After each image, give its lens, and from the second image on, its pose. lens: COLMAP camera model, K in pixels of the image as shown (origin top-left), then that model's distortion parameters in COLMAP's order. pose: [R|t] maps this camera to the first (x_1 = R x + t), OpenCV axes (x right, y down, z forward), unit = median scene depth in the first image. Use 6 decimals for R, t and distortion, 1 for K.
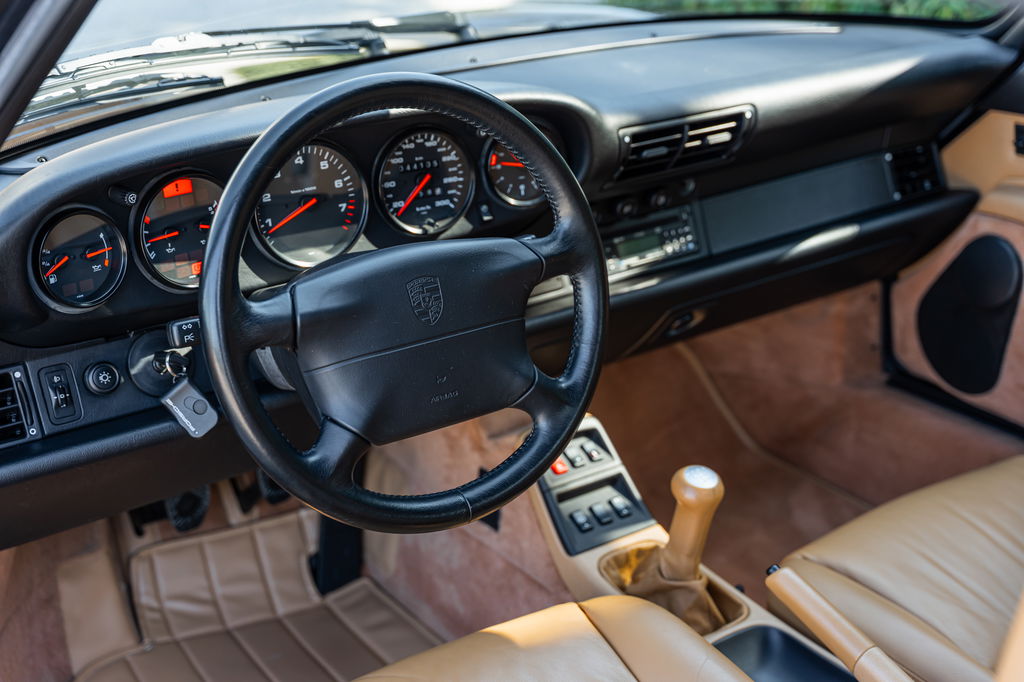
lens RADIAL K [[1457.4, 0, 512.1], [0, 1457.4, 341.9], [0, 0, 1]] dist [0.193478, 0.000000]
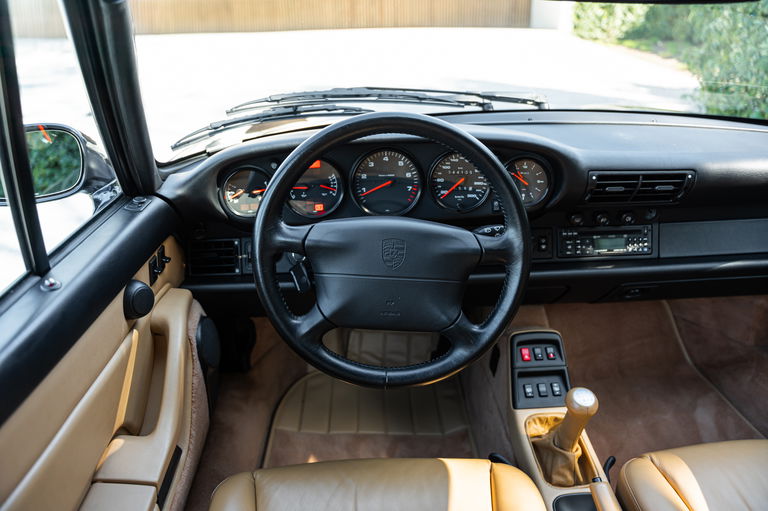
lens RADIAL K [[549.6, 0, 385.5], [0, 549.6, 258.2], [0, 0, 1]] dist [-0.077248, 0.001221]
pose [[0.852599, 0.230037, -0.469210, 0.185867], [-0.203233, 0.973176, 0.107820, -0.072429], [0.481426, 0.003432, 0.876480, 0.383699]]
